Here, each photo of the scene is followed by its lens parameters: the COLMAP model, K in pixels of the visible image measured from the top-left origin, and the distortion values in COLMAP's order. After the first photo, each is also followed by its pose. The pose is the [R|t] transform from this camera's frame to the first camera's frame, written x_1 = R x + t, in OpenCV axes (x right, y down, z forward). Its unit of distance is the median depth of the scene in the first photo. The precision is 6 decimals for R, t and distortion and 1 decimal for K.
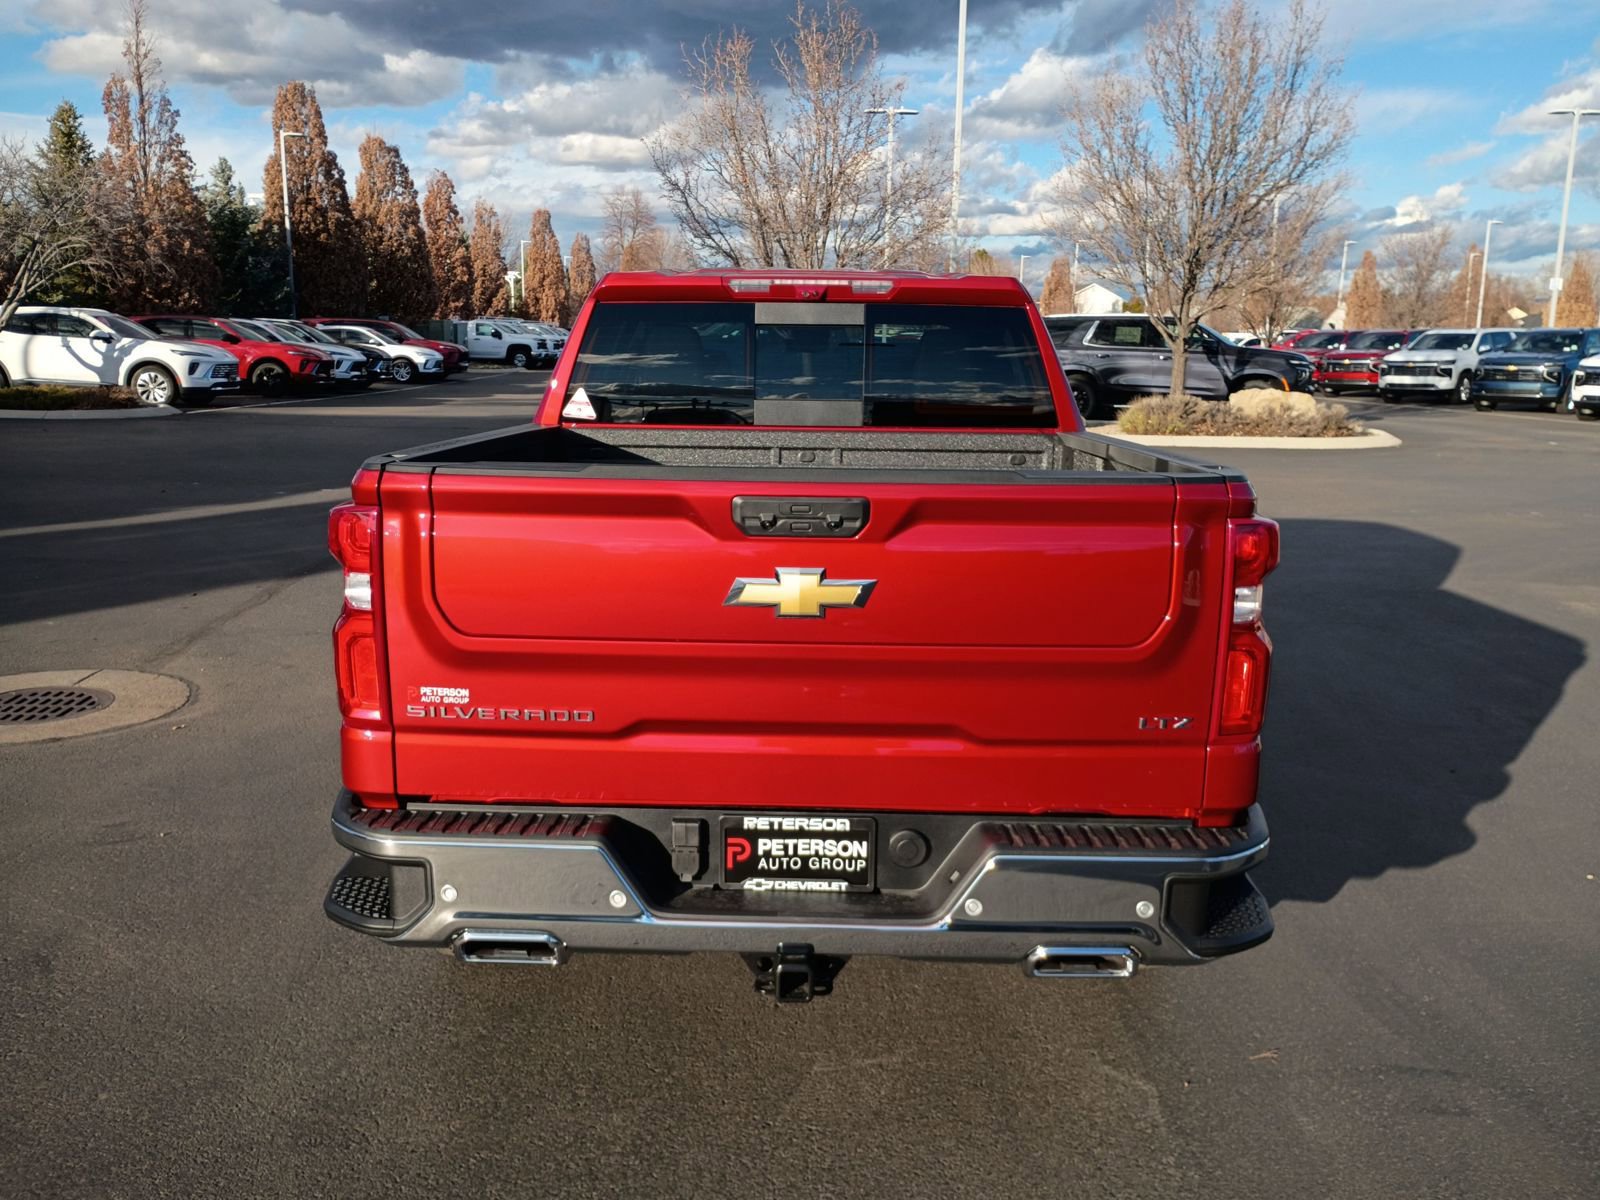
lens RADIAL K [[1315.4, 0, 799.6], [0, 1315.4, 604.4], [0, 0, 1]] dist [0.051699, -0.061268]
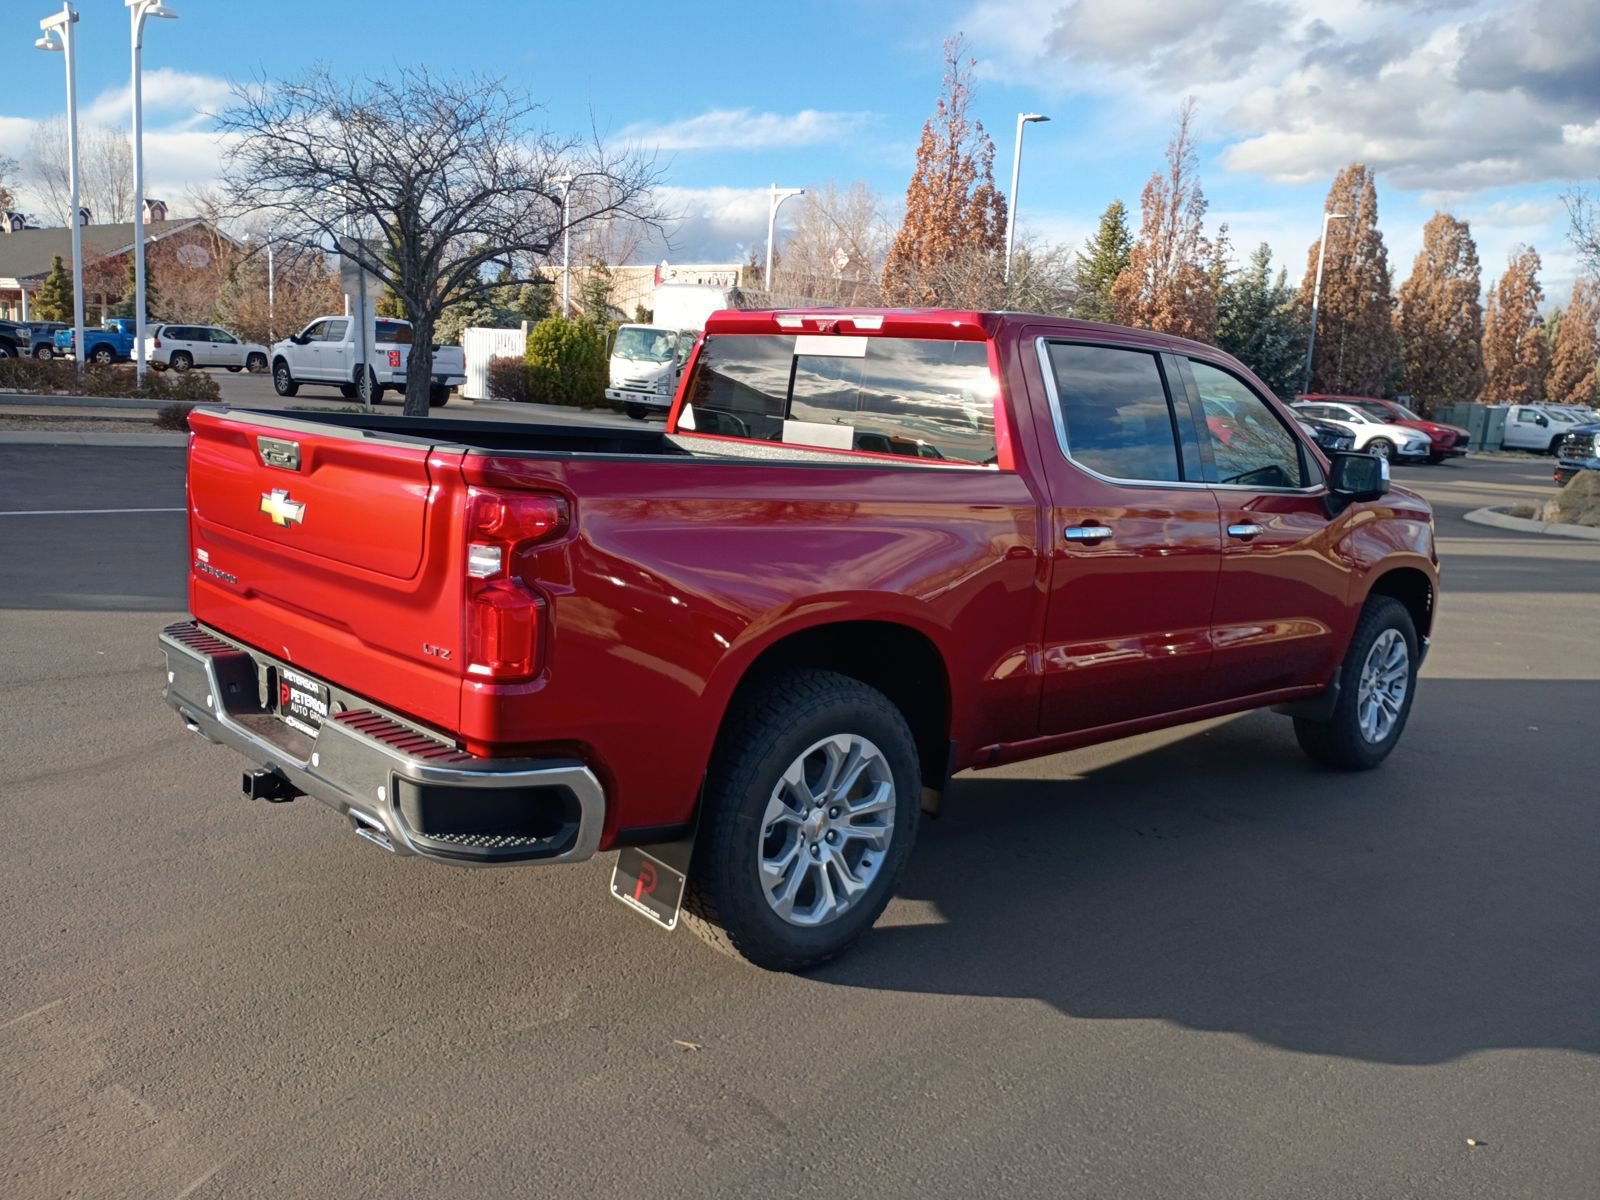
lens RADIAL K [[1315.4, 0, 792.9], [0, 1315.4, 614.2], [0, 0, 1]] dist [0.051699, -0.061268]
pose [[0.704388, 0.153975, -0.692914, 0.170511], [-0.190043, 0.981460, 0.024905, -0.004529], [0.683902, 0.114141, 0.720590, 0.044625]]
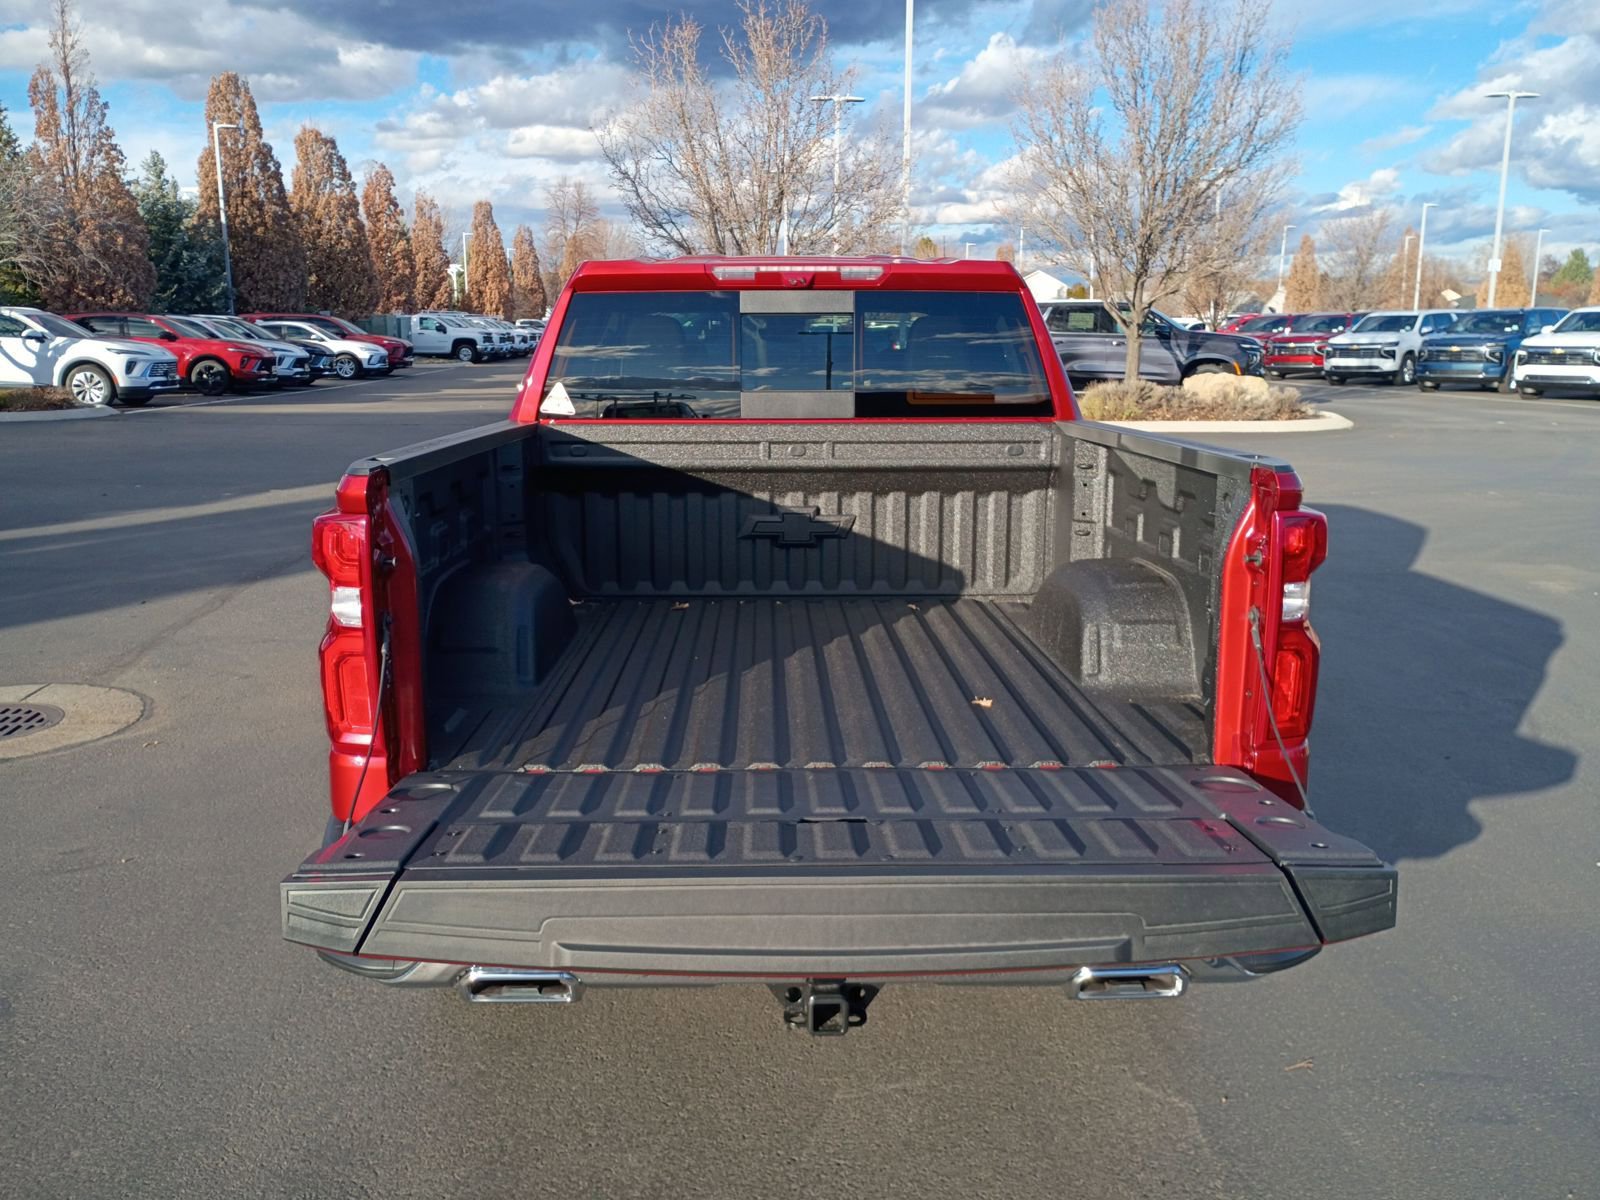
lens RADIAL K [[1315.4, 0, 799.7], [0, 1315.4, 605.0], [0, 0, 1]] dist [0.051699, -0.061268]
pose [[0.999119, -0.020587, 0.036557, -0.006540], [0.020307, 0.999762, 0.008021, -0.001556], [-0.036713, -0.007272, 0.999299, 0.008170]]
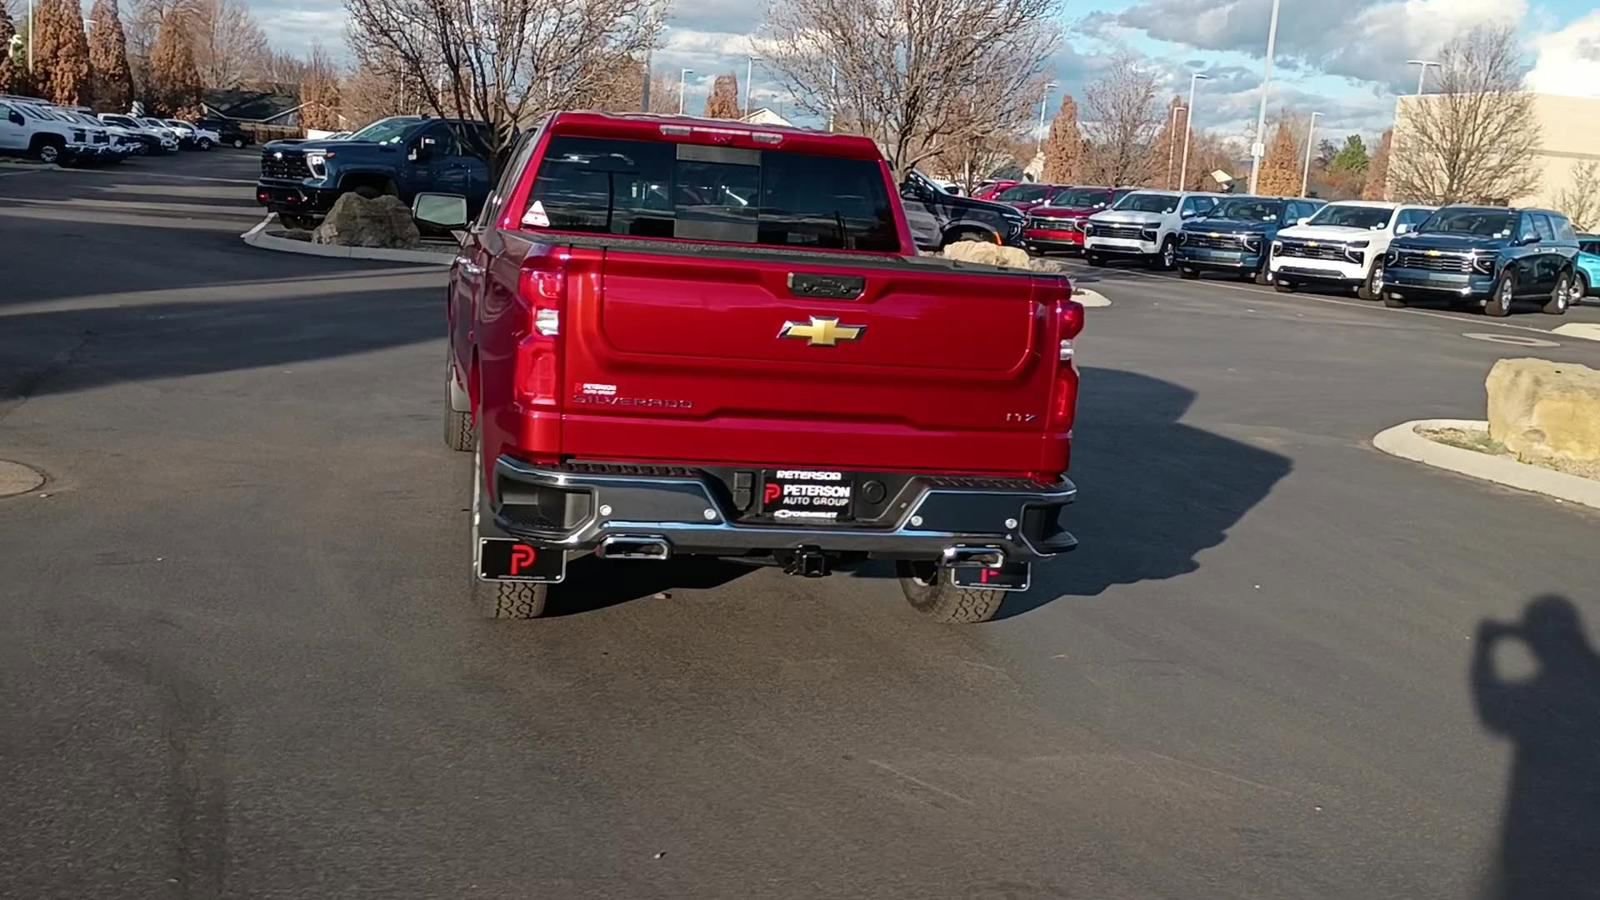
lens RADIAL K [[1652.8, 0, 805.1], [0, 1652.8, 425.5], [0, 0, 1]] dist [0.056513, 0.000000]
pose [[0.968751, 0.024590, 0.246815, -0.066902], [-0.014284, 0.998953, -0.043458, 0.025190], [-0.247625, 0.038575, 0.968088, -0.128514]]
